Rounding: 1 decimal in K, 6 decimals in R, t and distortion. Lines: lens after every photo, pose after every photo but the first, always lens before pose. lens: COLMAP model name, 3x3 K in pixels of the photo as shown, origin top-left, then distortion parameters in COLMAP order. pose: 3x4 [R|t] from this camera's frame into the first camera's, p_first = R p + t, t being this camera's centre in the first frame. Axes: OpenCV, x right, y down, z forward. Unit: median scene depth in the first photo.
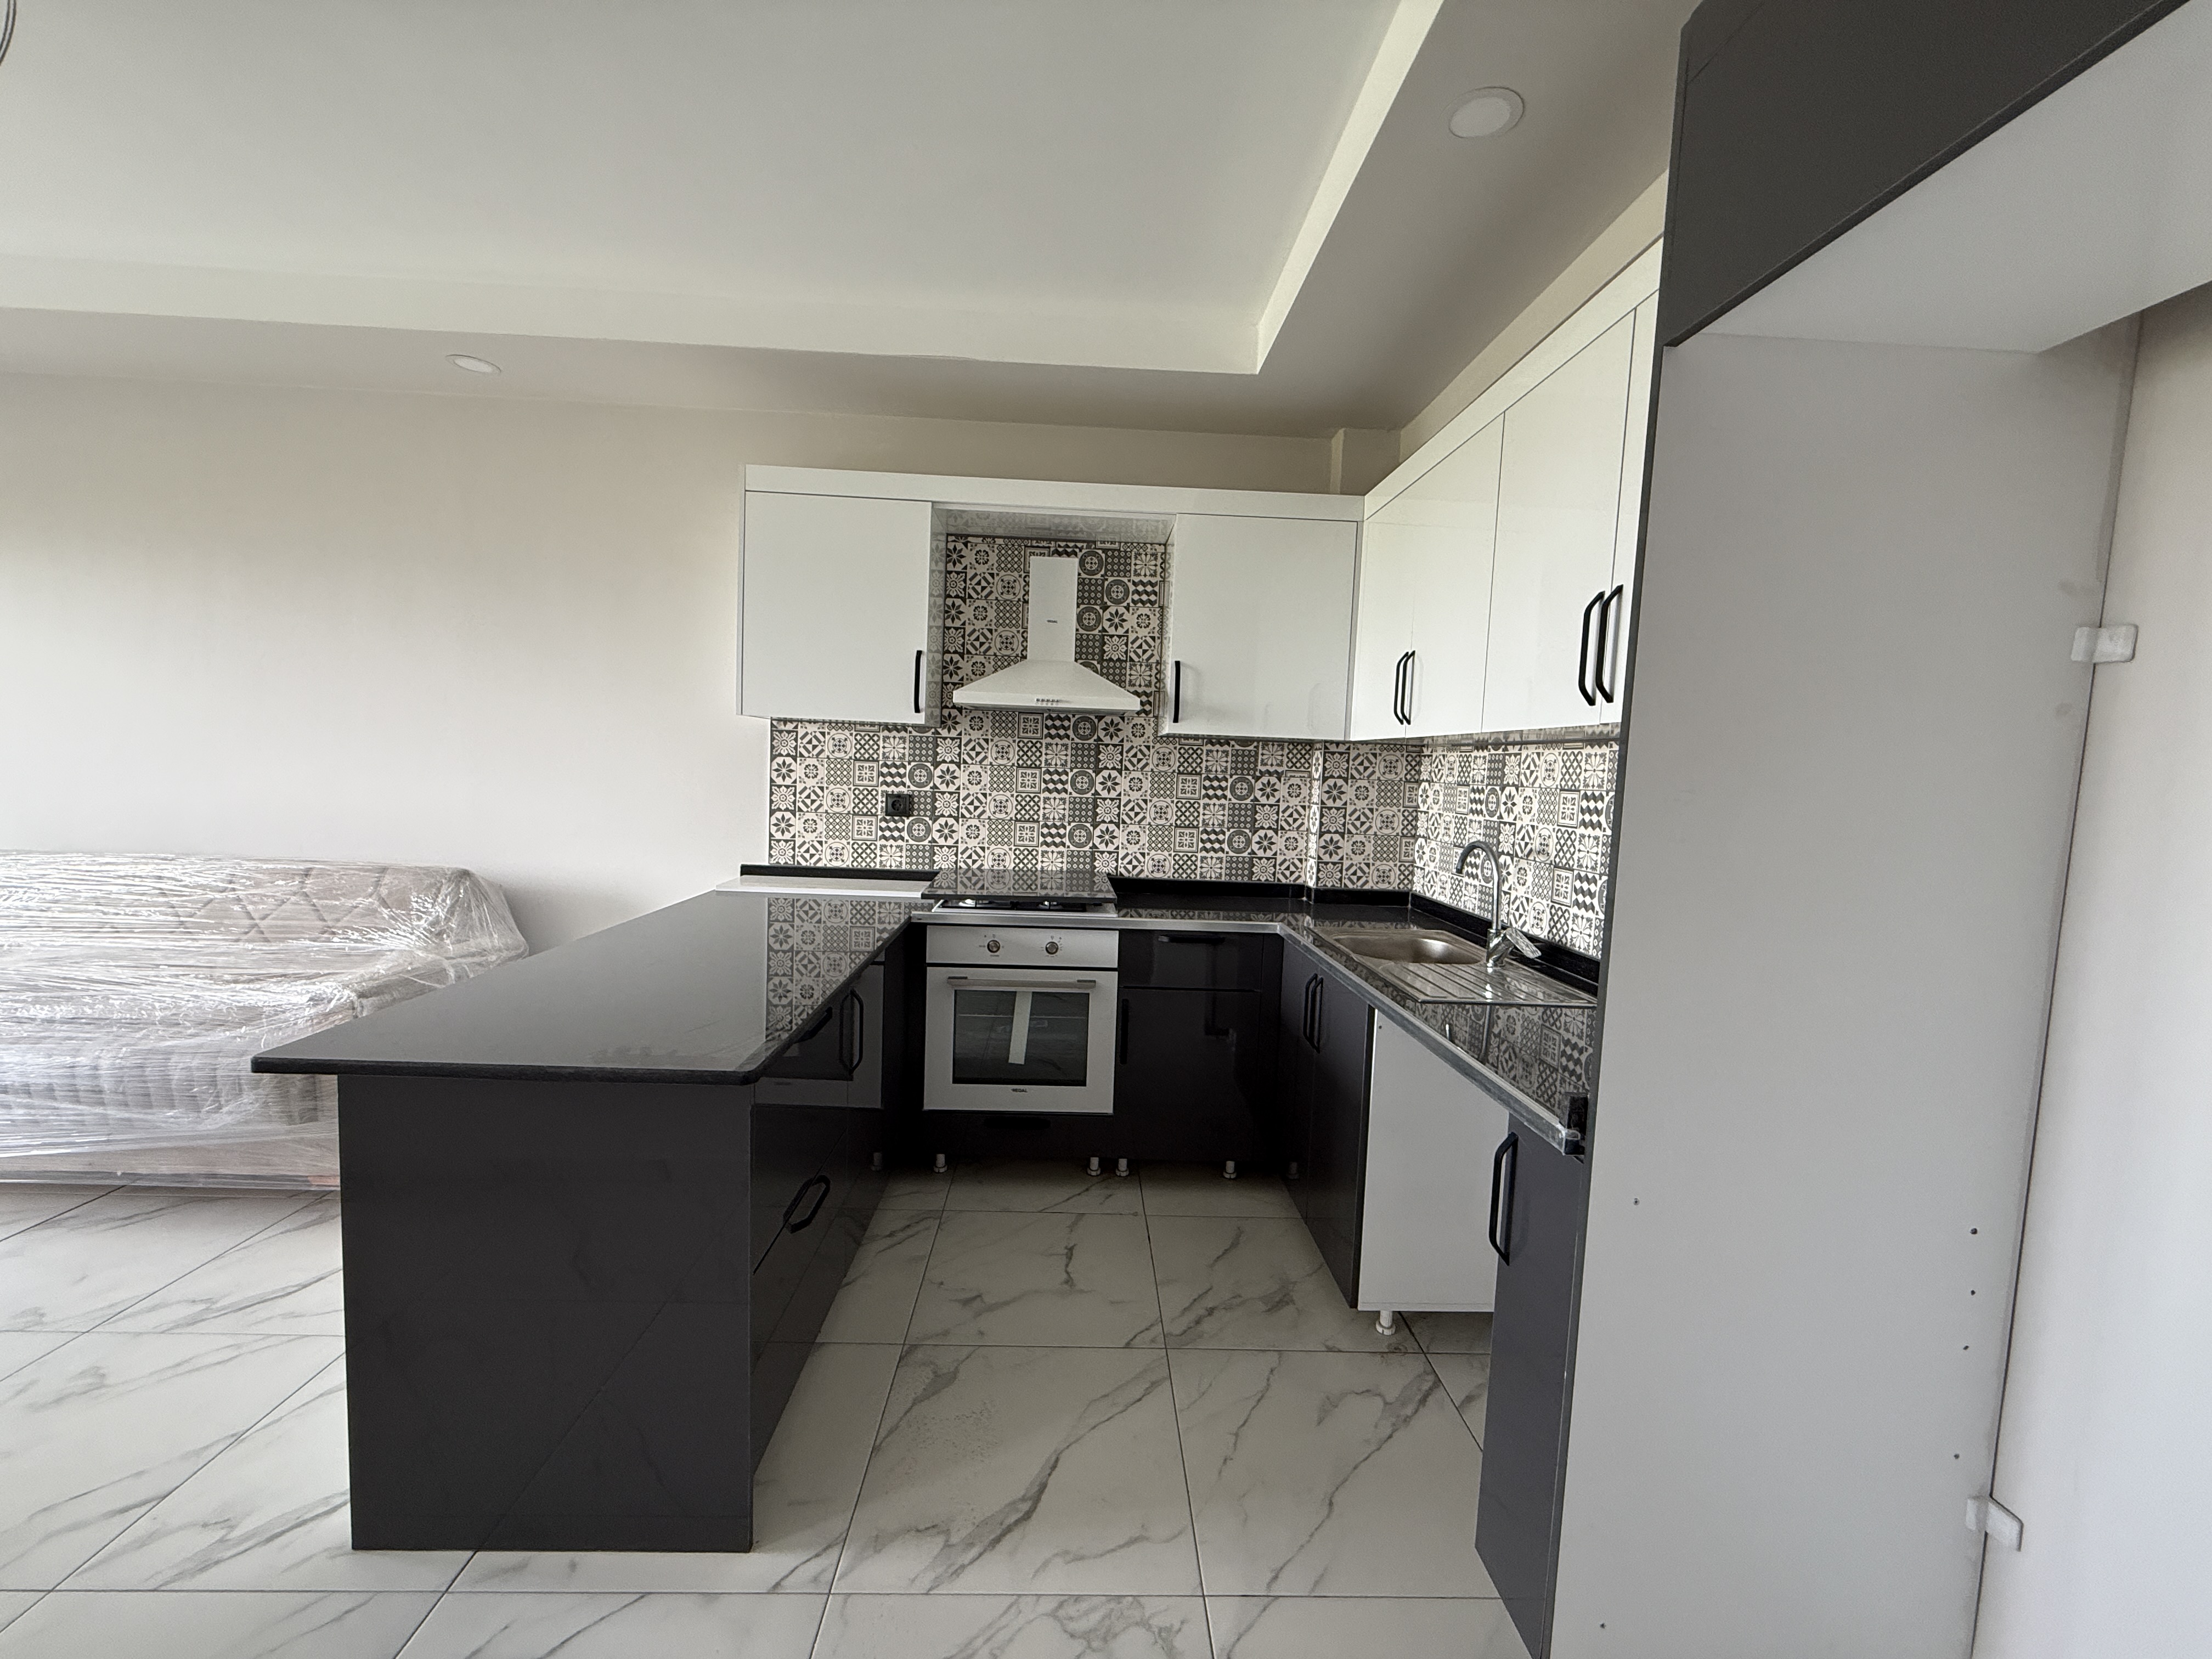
lens RADIAL K [[884.4, 0, 1098.9], [0, 884.4, 821.5], [0, 0, 1]] dist [0.000675, -0.000302]
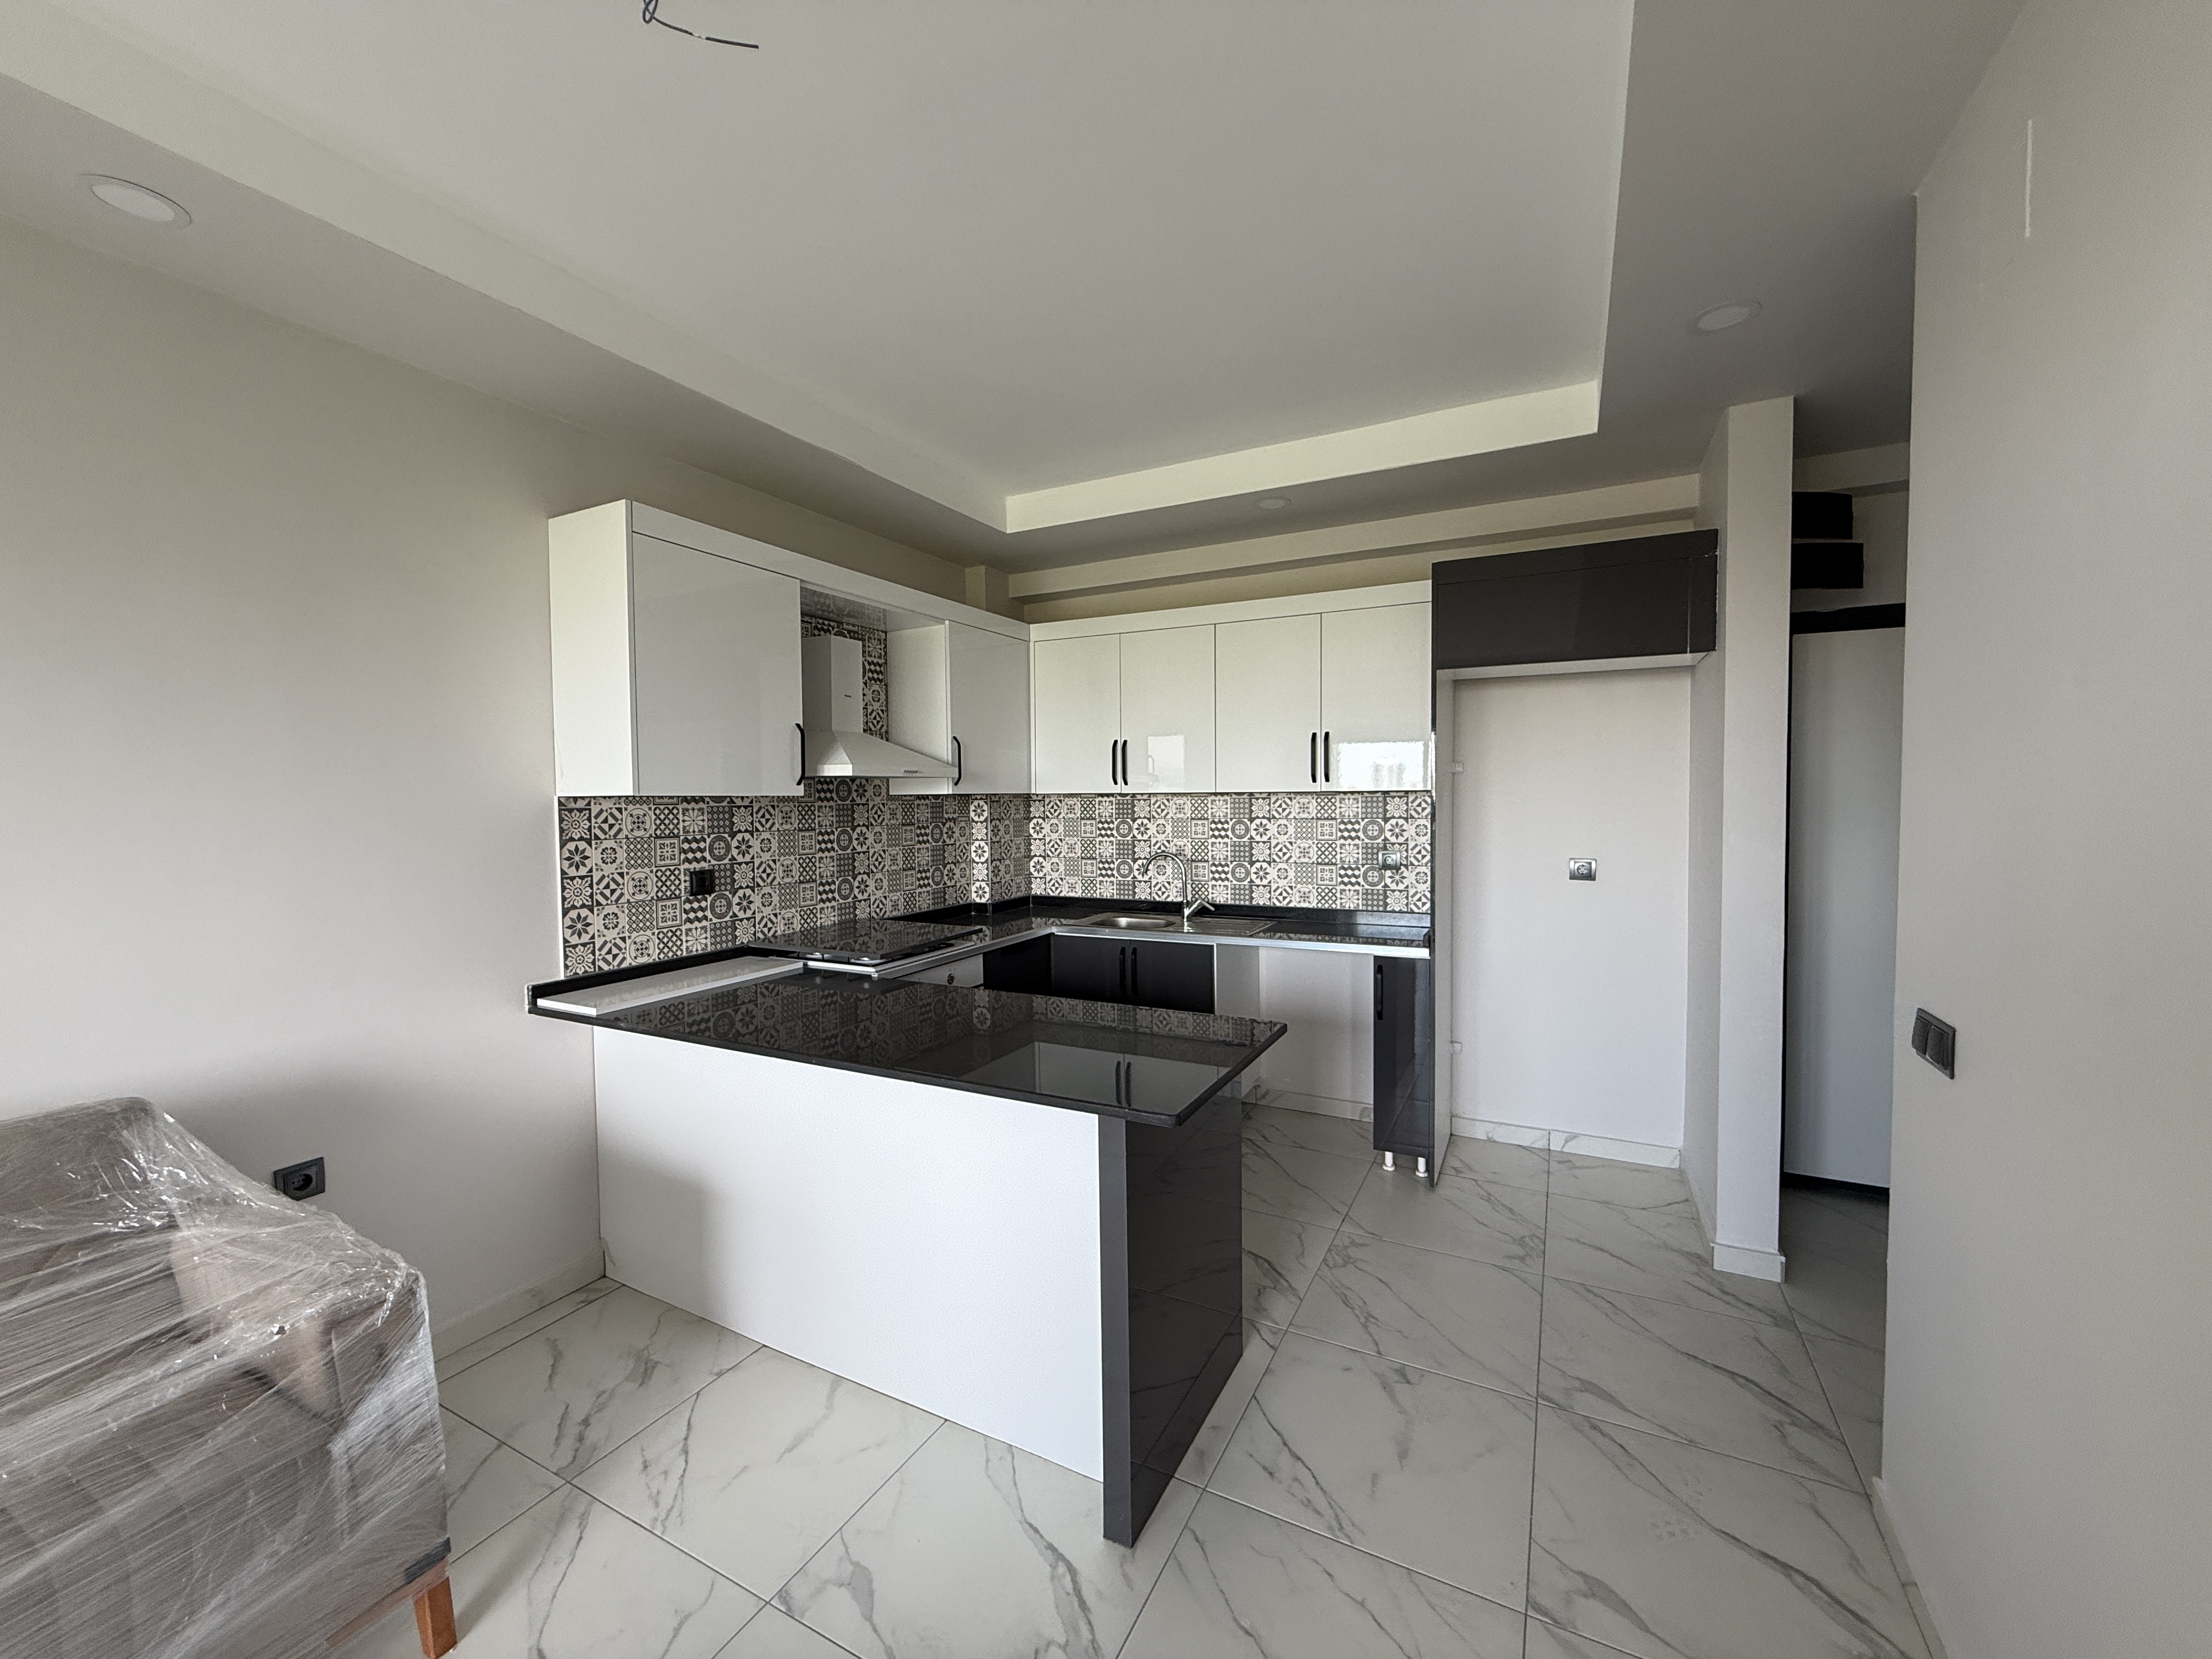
lens RADIAL K [[878.5, 0, 1100.0], [0, 878.5, 828.1], [0, 0, 1]] dist [0.001533, 0.000078]
pose [[0.493422, -0.077733, 0.866309, -0.809437], [0.087473, 0.995384, 0.039493, -0.074668], [-0.865380, 0.056292, 0.497944, 0.185630]]
